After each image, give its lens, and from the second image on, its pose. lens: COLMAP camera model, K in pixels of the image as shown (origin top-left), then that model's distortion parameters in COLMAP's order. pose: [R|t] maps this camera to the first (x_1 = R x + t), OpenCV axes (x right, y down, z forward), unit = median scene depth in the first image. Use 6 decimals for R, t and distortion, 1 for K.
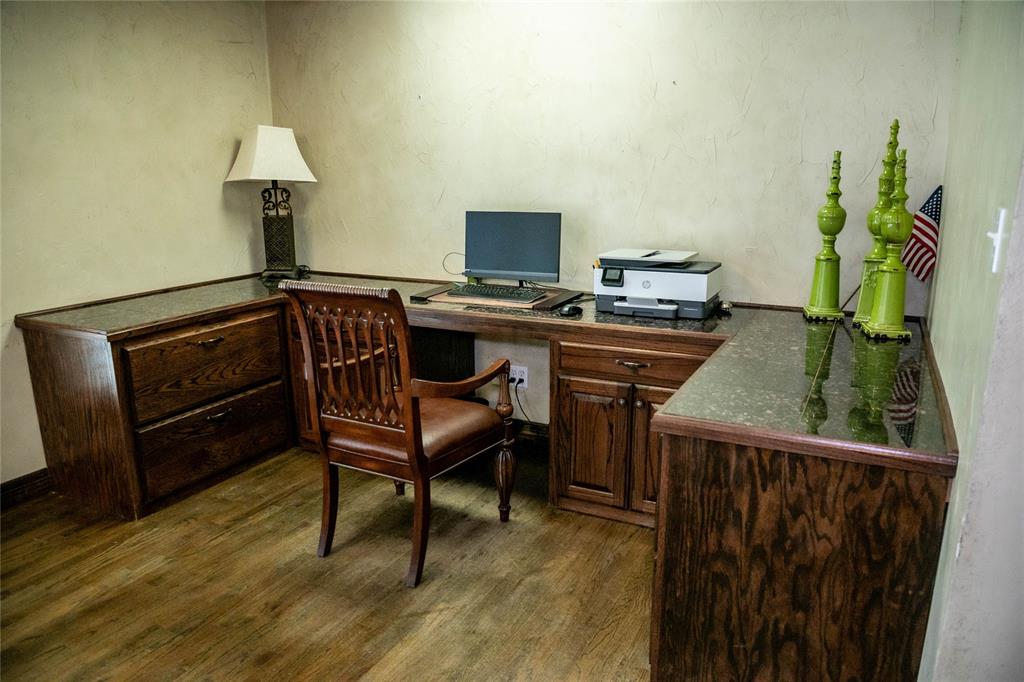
lens RADIAL K [[707.0, 0, 512.0], [0, 707.0, 341.0], [0, 0, 1]] dist [-0.050284, 0.006258]
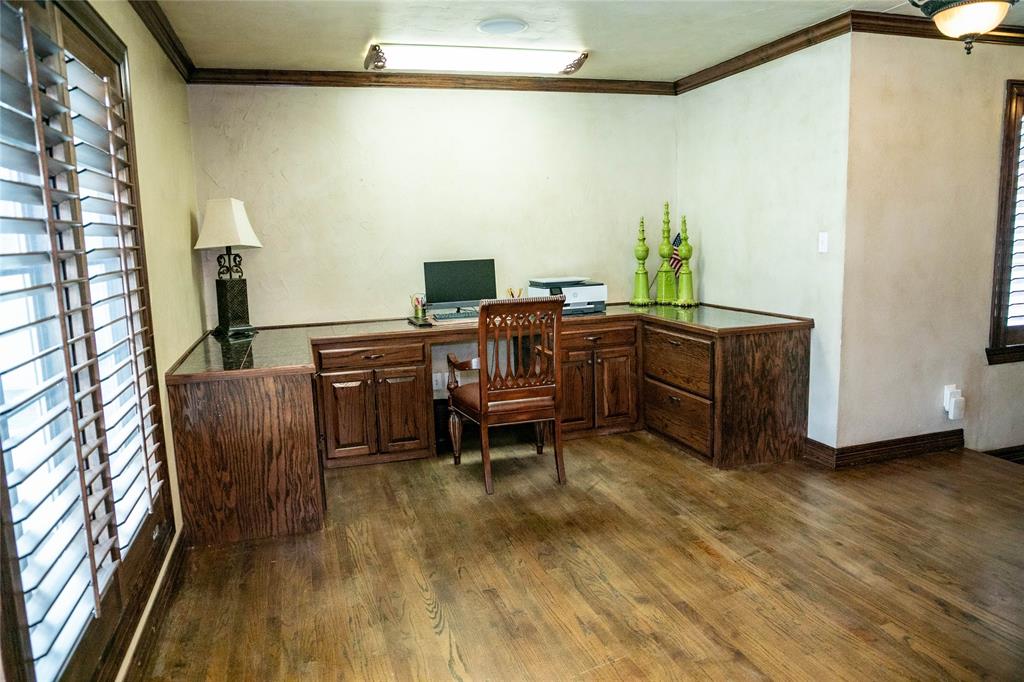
lens RADIAL K [[707.0, 0, 512.0], [0, 707.0, 341.0], [0, 0, 1]] dist [-0.050284, 0.006258]
pose [[0.712831, -0.121768, 0.690684, -1.233872], [0.192764, 0.980900, -0.026012, 0.048414], [-0.674325, 0.151682, 0.722688, -0.121943]]
